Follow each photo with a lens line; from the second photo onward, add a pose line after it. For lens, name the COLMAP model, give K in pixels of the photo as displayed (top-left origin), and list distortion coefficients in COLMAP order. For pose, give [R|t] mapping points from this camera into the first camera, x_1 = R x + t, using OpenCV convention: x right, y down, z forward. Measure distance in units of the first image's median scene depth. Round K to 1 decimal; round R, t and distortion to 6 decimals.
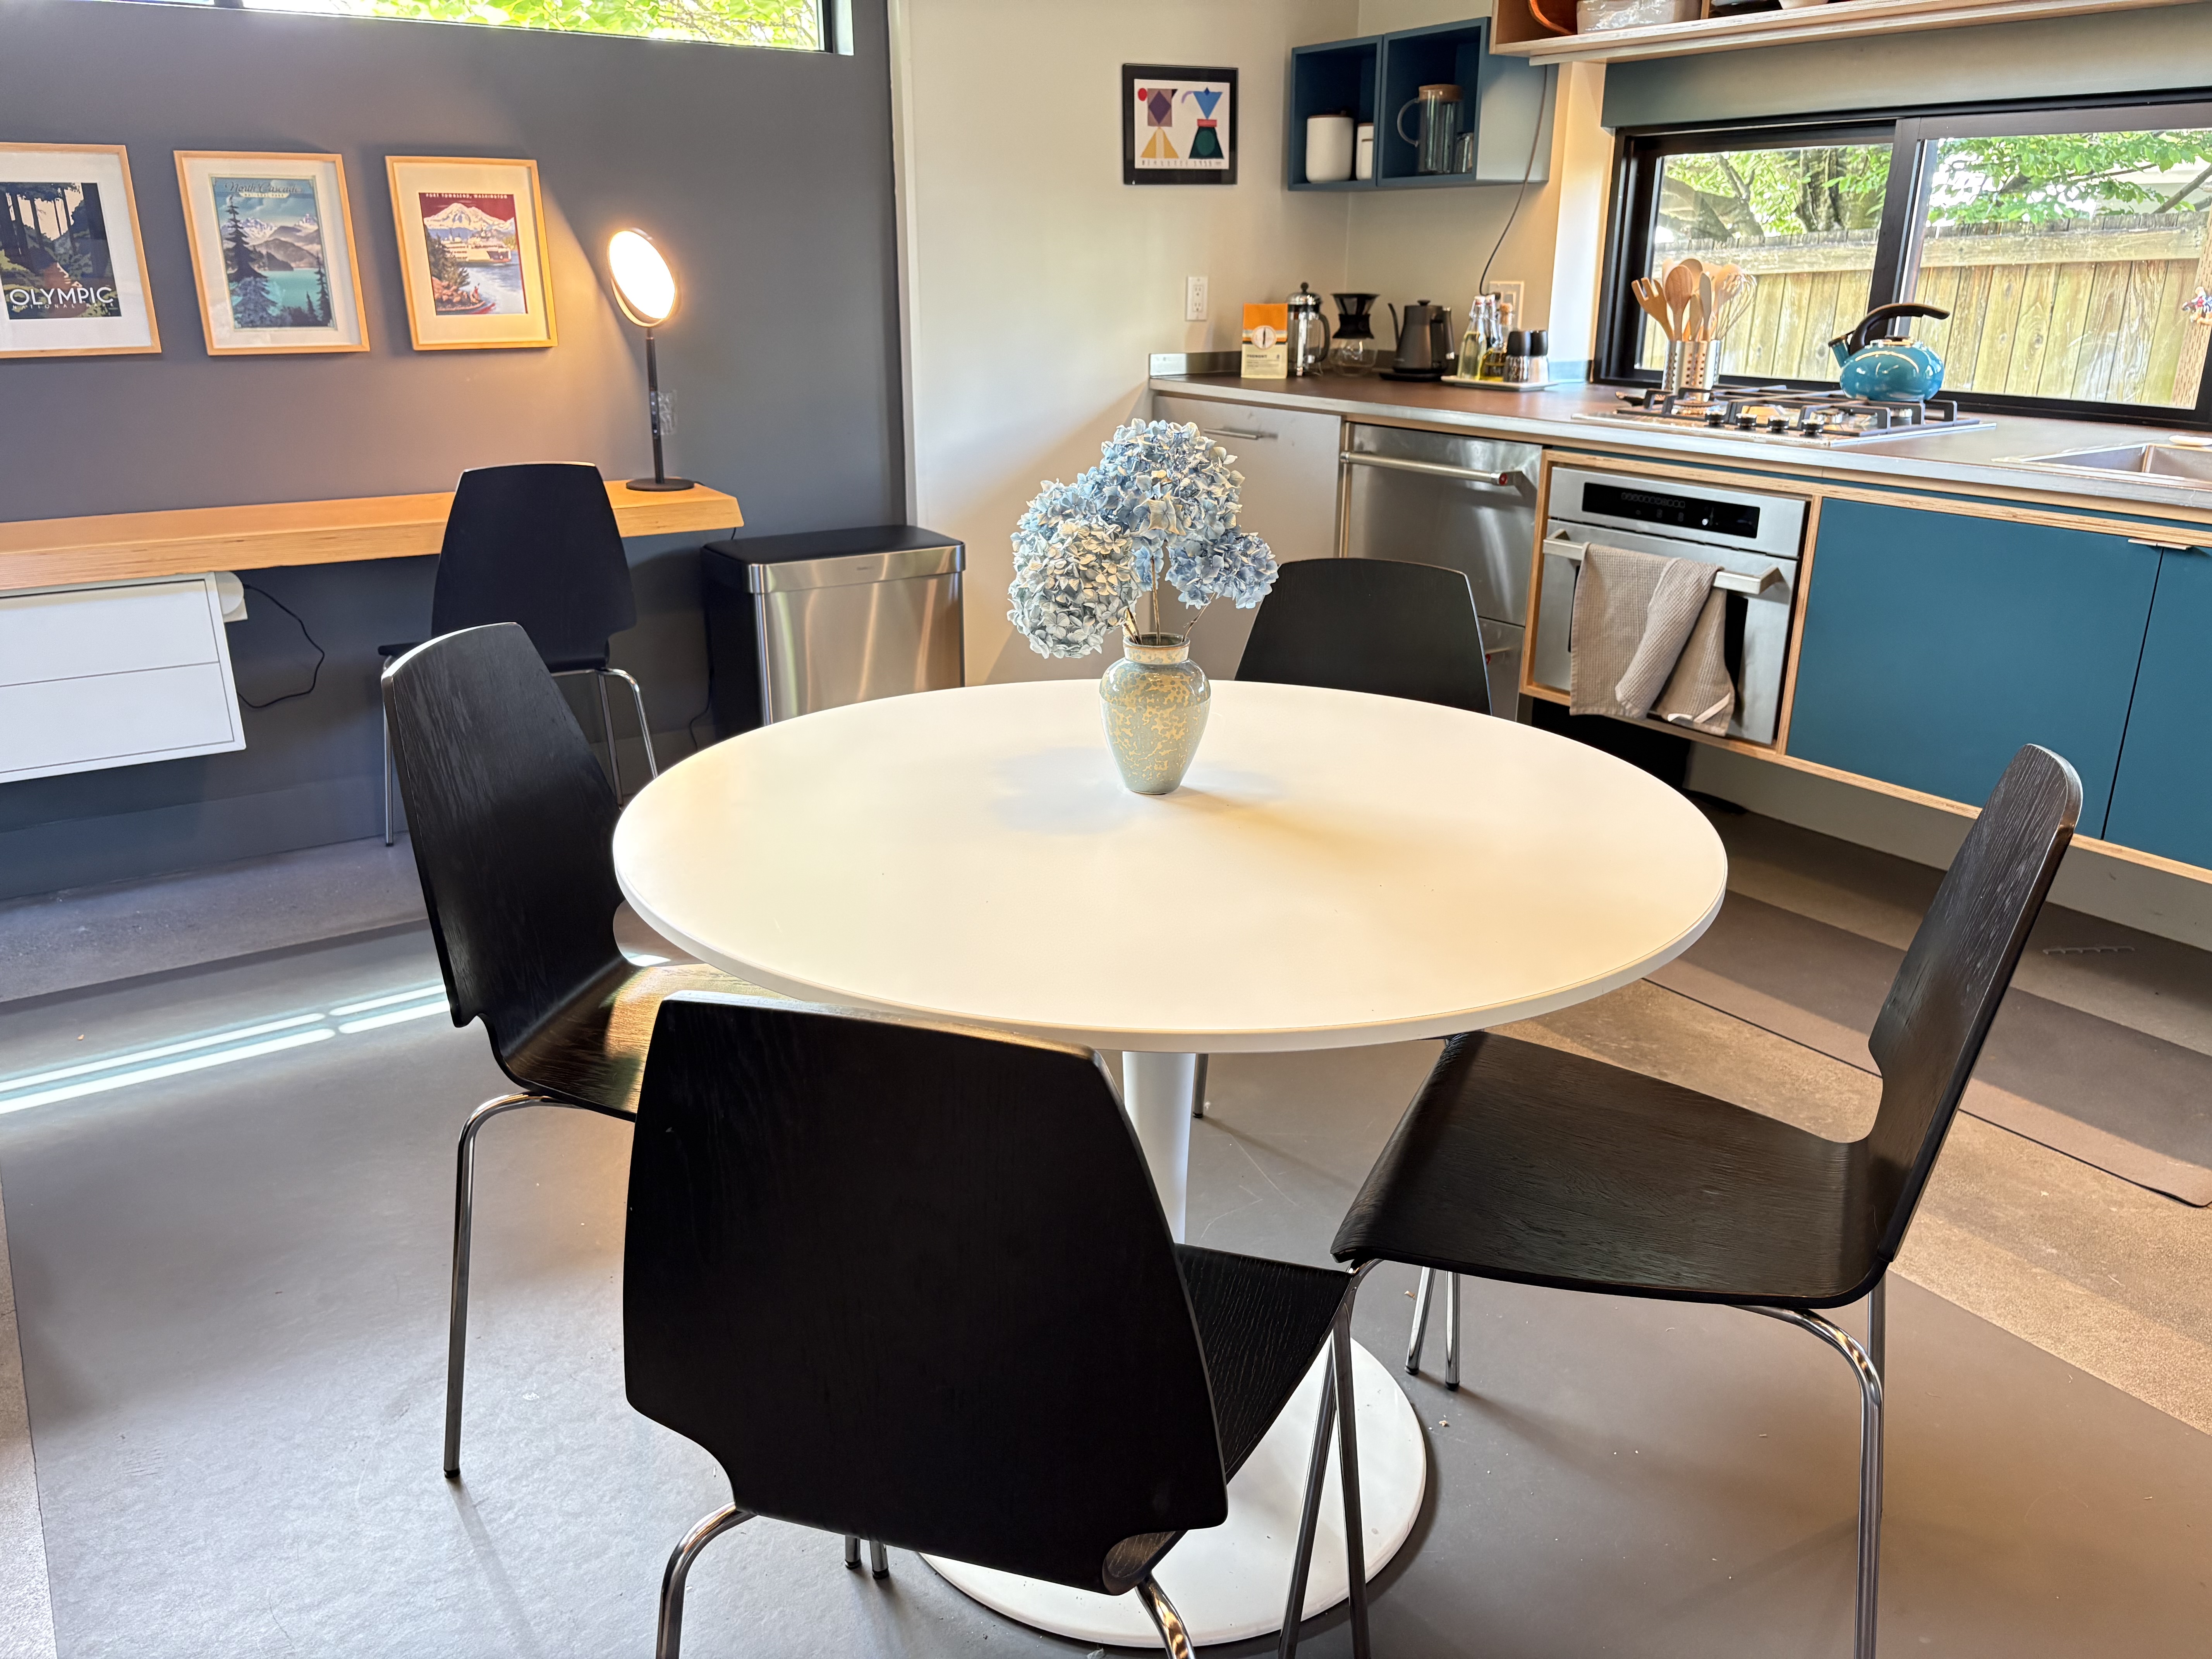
lens RADIAL K [[1667.8, 0, 1100.6], [0, 1667.8, 835.3], [0, 0, 1]] dist [0.015456, -0.009373]
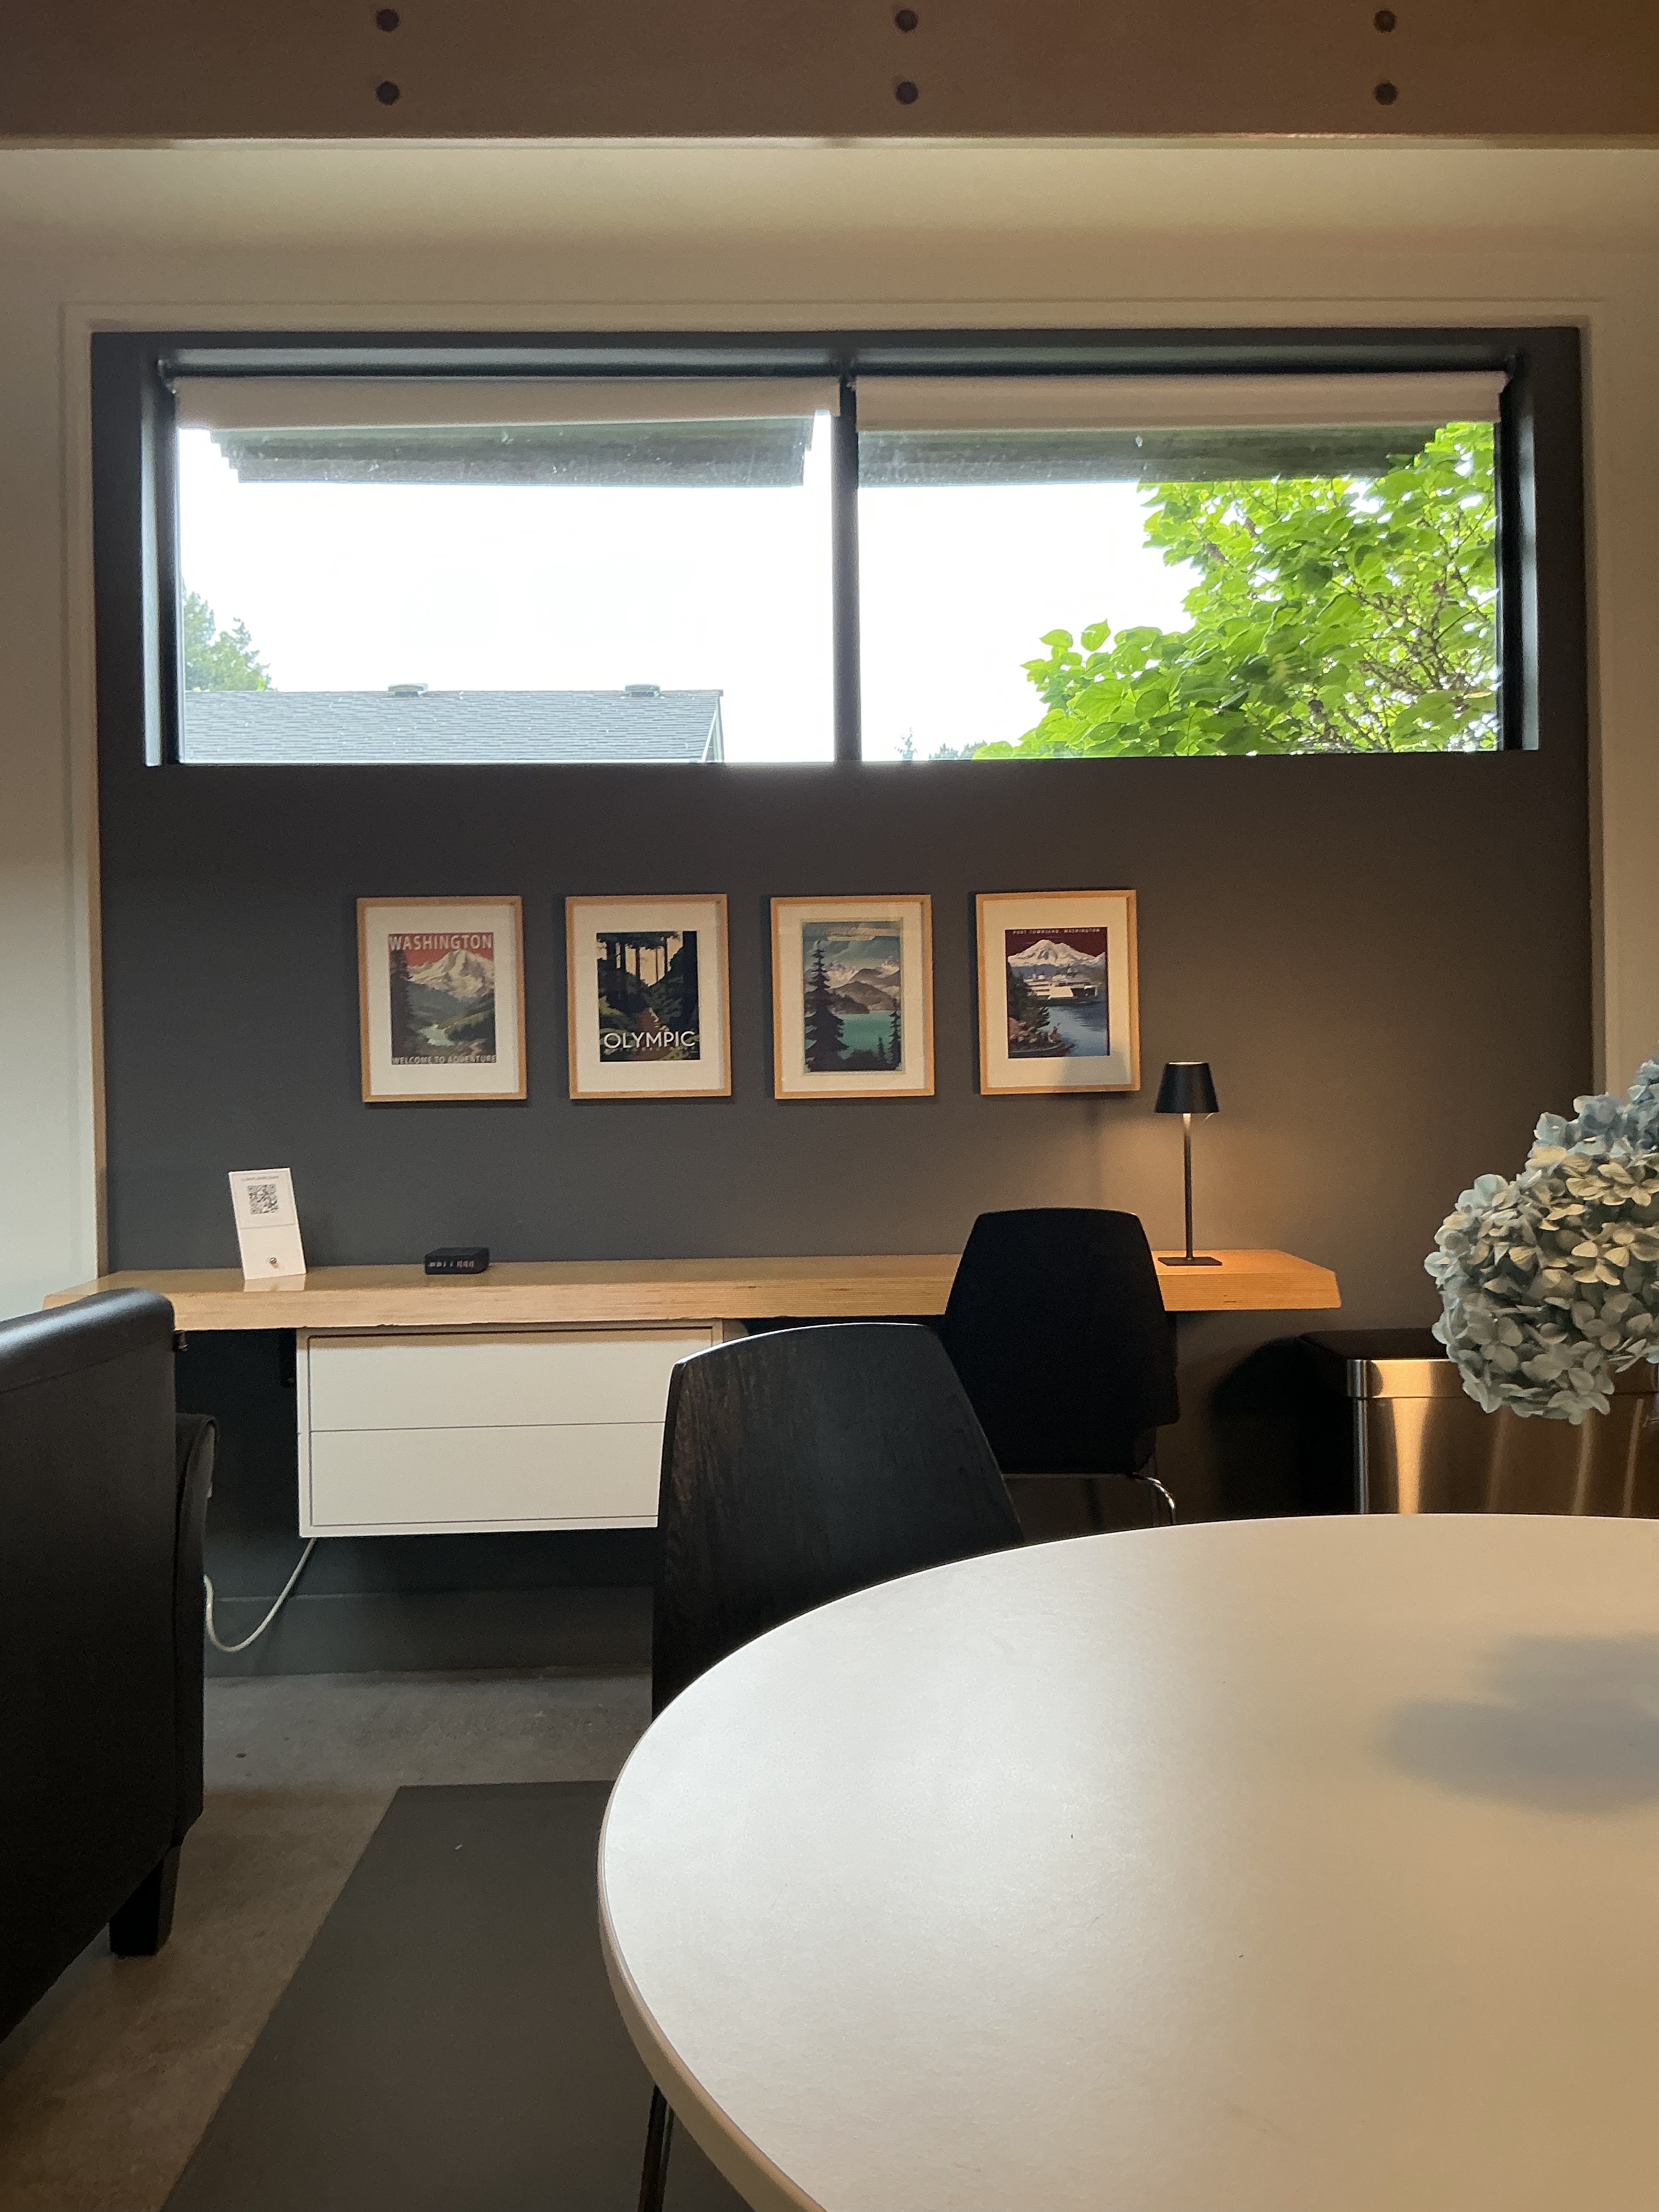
lens RADIAL K [[1825.9, 0, 836.9], [0, 1825.9, 1102.5], [0, 0, 1]] dist [0.068165, 0.000329]
pose [[0.847410, -0.014901, -0.530730, 0.044889], [-0.156637, 0.948098, -0.276721, -0.005564], [0.507307, 0.317628, 0.801094, 0.201748]]
